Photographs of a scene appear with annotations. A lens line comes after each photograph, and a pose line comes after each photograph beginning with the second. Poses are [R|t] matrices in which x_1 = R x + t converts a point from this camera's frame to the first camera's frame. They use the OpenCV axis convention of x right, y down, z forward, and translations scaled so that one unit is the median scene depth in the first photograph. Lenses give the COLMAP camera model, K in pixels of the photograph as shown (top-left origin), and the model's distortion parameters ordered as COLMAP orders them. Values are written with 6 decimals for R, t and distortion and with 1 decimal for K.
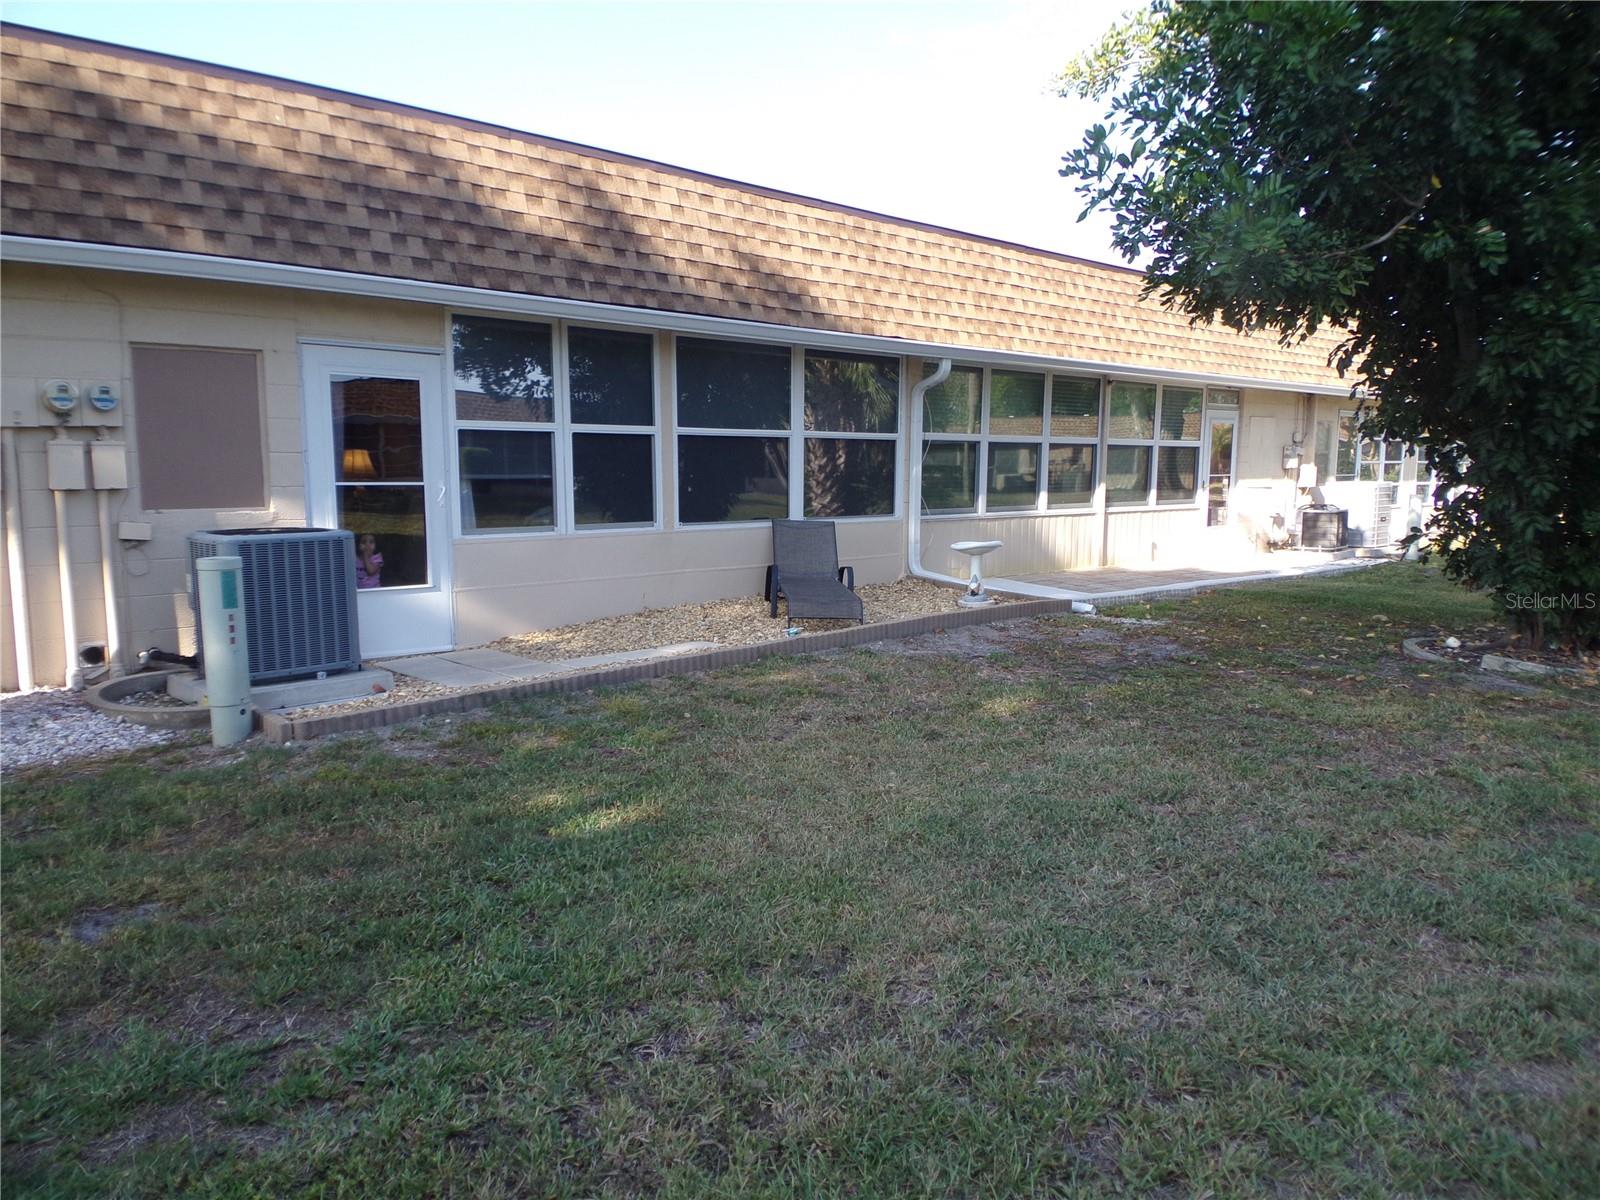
lens RADIAL K [[1113.7, 0, 814.4], [0, 1113.7, 605.0], [0, 0, 1]] dist [0.103241, -0.141731]
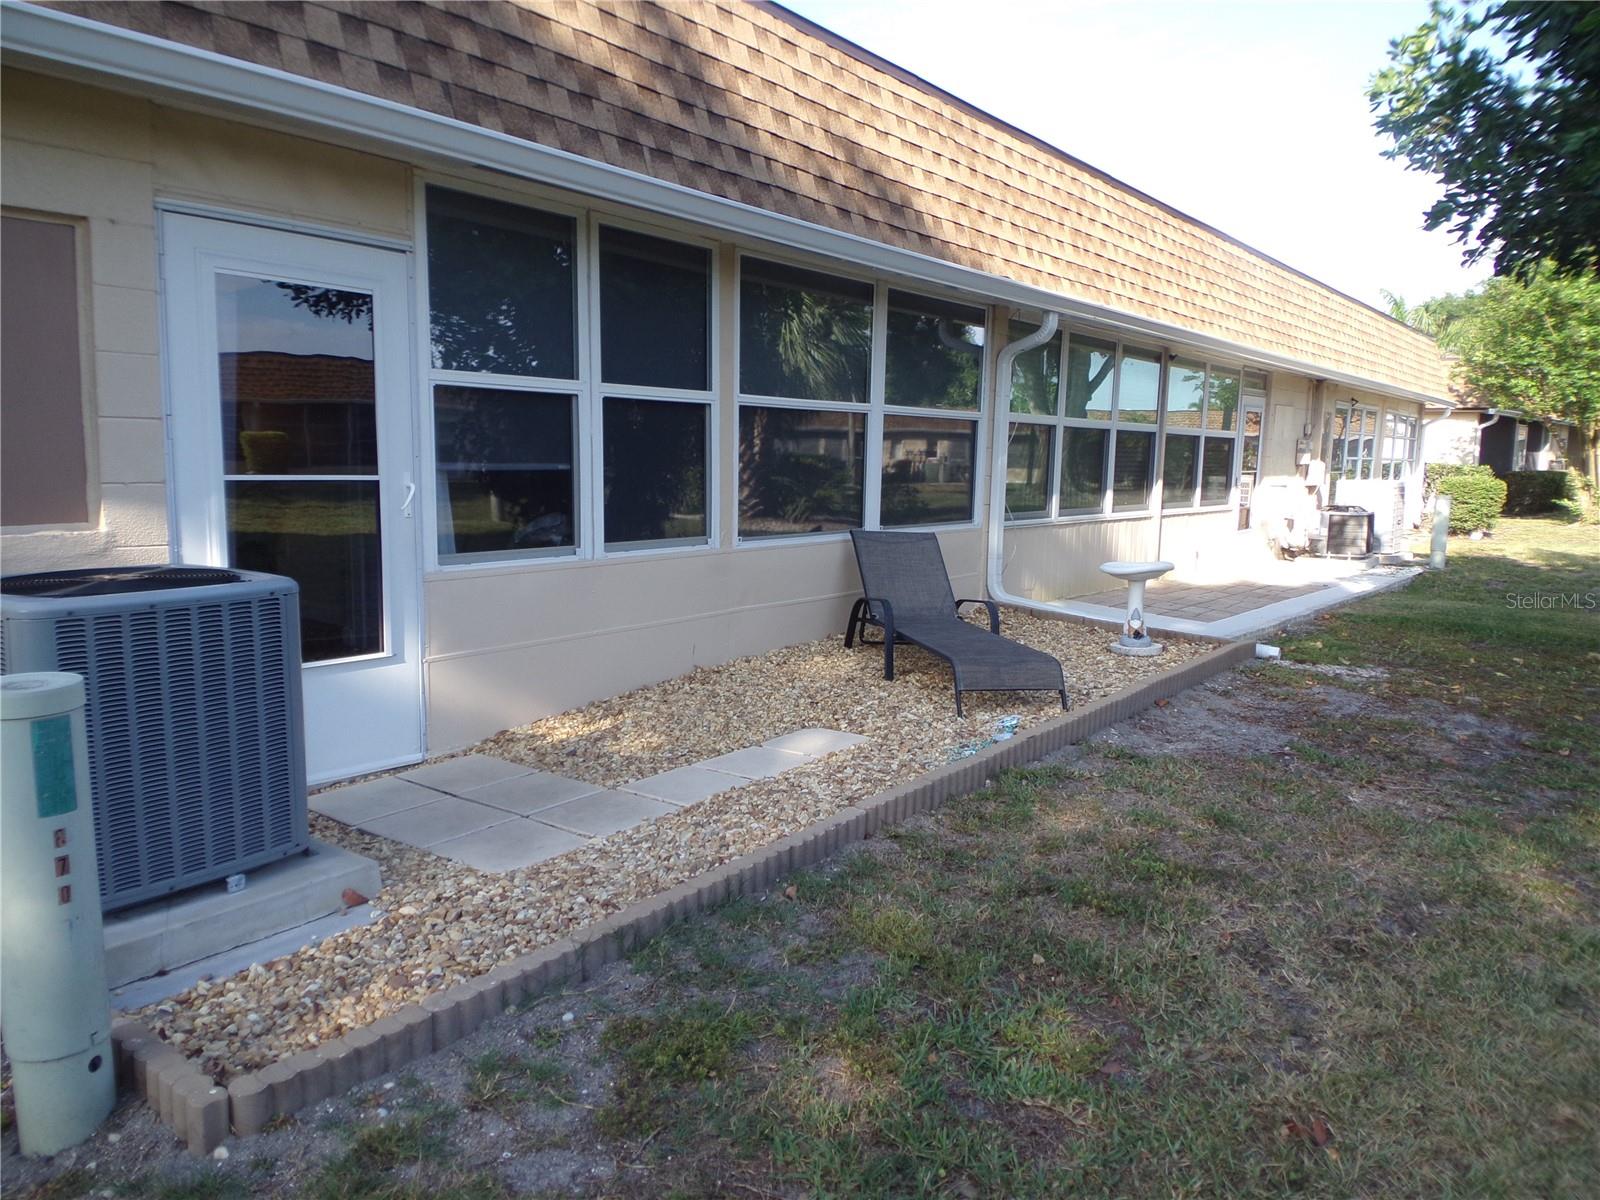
lens RADIAL K [[1113.7, 0, 810.4], [0, 1113.7, 602.3], [0, 0, 1]] dist [0.103241, -0.141731]
pose [[0.987145, -0.004913, 0.159753, -0.201913], [0.003428, 0.999948, 0.009570, -0.044505], [-0.159791, -0.008899, 0.987111, 0.361661]]
